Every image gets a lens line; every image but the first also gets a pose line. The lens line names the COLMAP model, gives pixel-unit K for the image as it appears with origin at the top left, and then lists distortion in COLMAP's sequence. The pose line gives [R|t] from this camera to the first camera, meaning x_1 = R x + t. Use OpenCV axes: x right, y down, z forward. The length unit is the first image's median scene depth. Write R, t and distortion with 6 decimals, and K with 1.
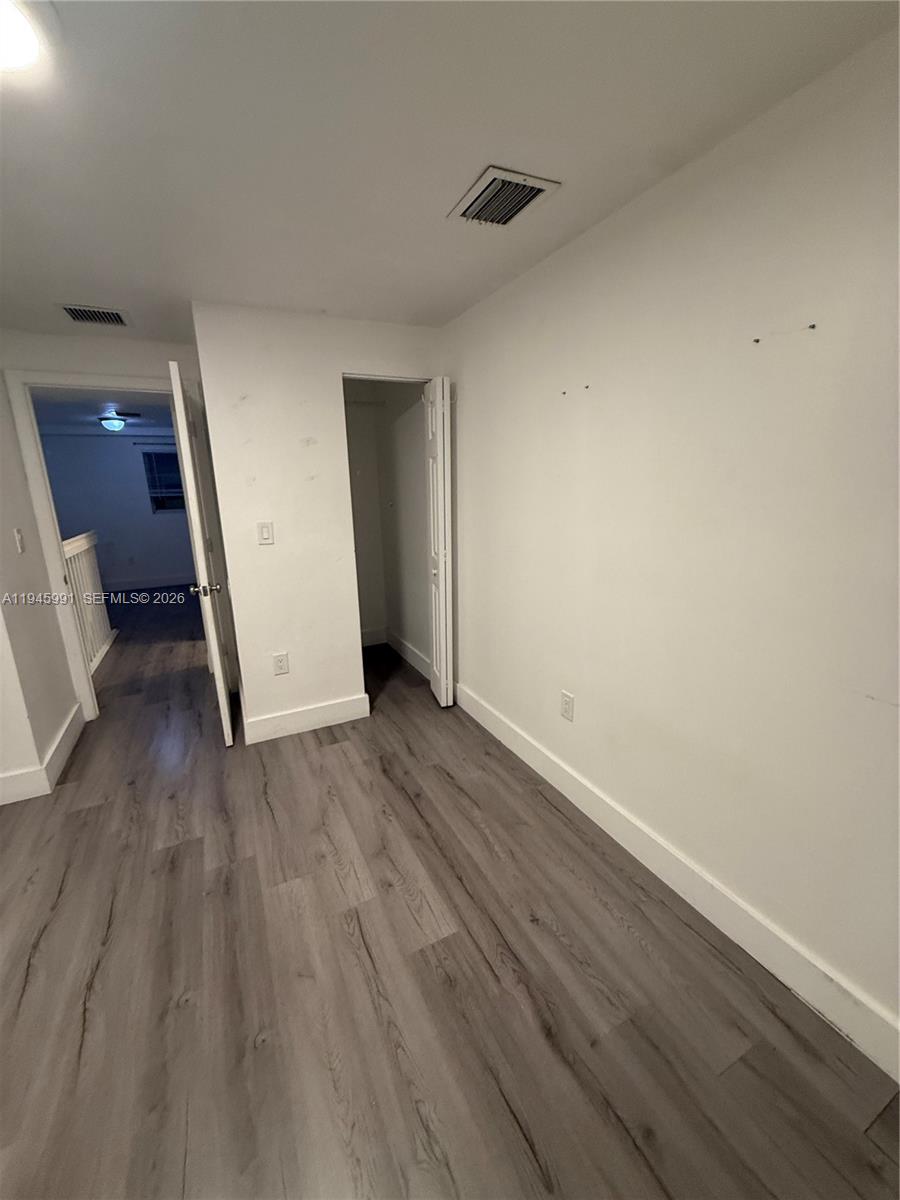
lens RADIAL K [[476.8, 0, 452.6], [0, 476.8, 597.7], [0, 0, 1]] dist [-0.002075, 0.000430]
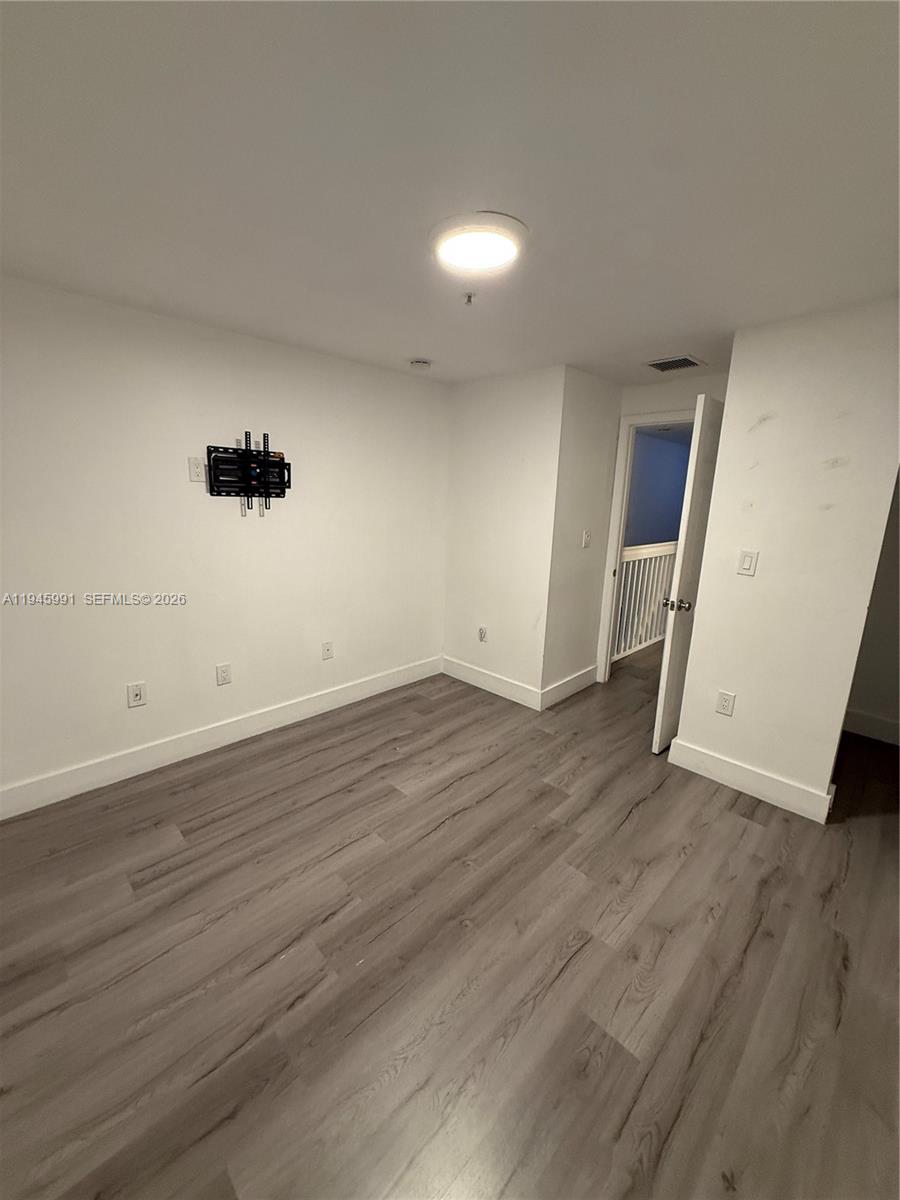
lens RADIAL K [[476.8, 0, 450.6], [0, 476.8, 598.5], [0, 0, 1]] dist [-0.002075, 0.000430]
pose [[0.308129, 0.233009, -0.922368, 0.400410], [-0.257005, 0.953881, 0.155114, -0.087484], [0.915972, 0.189258, 0.353803, 0.213584]]
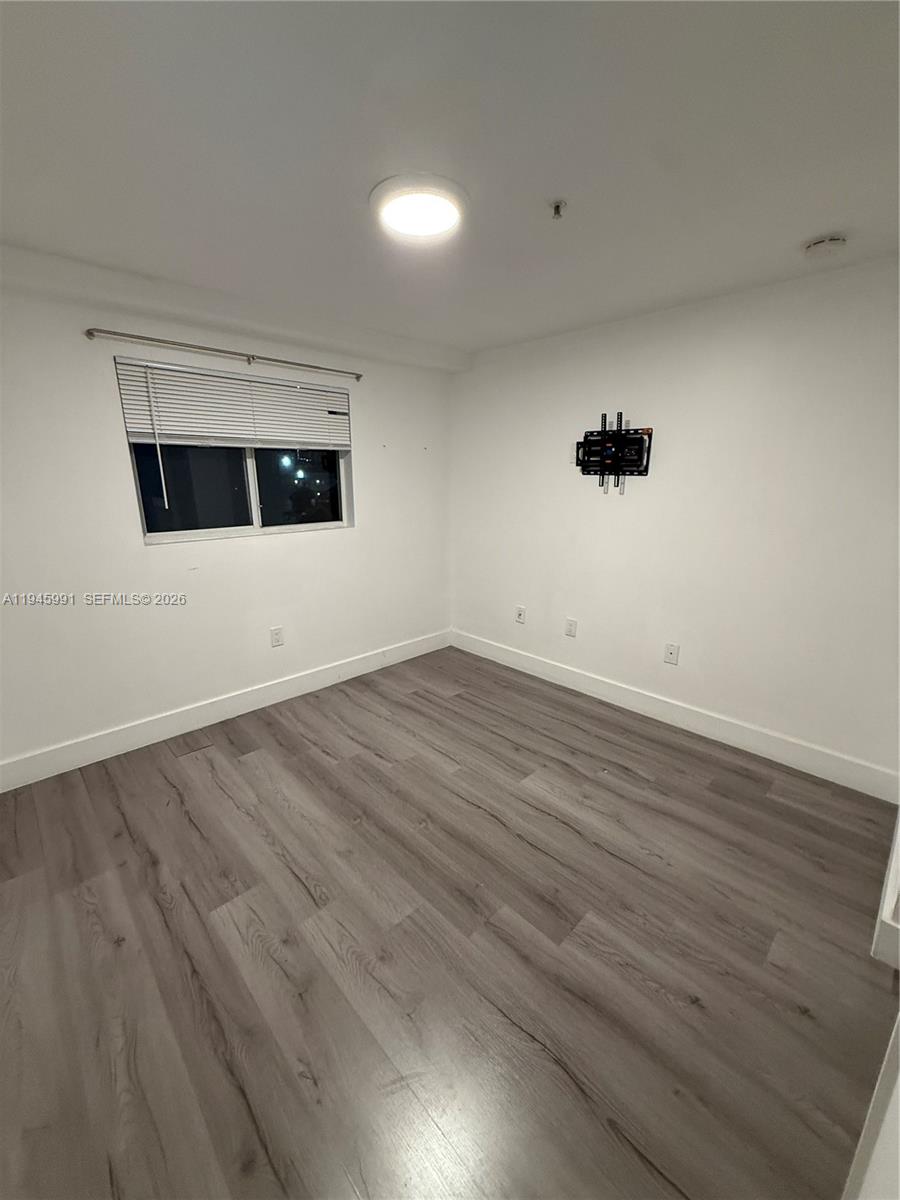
lens RADIAL K [[476.8, 0, 449.9], [0, 476.8, 598.6], [0, 0, 1]] dist [-0.002075, 0.000430]
pose [[-0.954970, 0.093407, -0.281616, -0.213186], [-0.052185, 0.881478, 0.469333, -0.339687], [0.292077, 0.462895, -0.836911, 1.404708]]
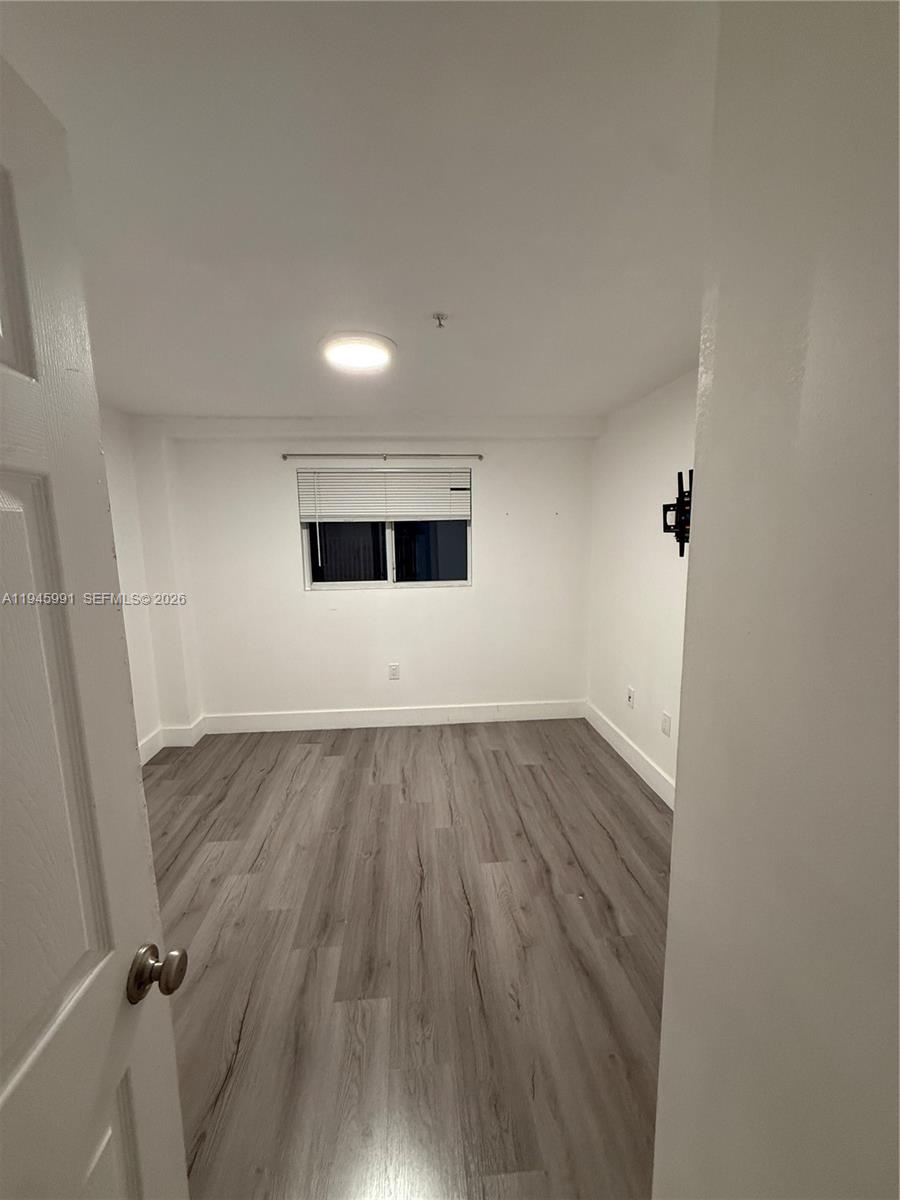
lens RADIAL K [[476.8, 0, 448.9], [0, 476.8, 597.8], [0, 0, 1]] dist [-0.002075, 0.000430]
pose [[-0.927586, -0.018654, 0.373144, -1.030278], [0.120392, 0.930553, 0.345798, -0.372072], [-0.353681, 0.365681, -0.860922, 1.441876]]
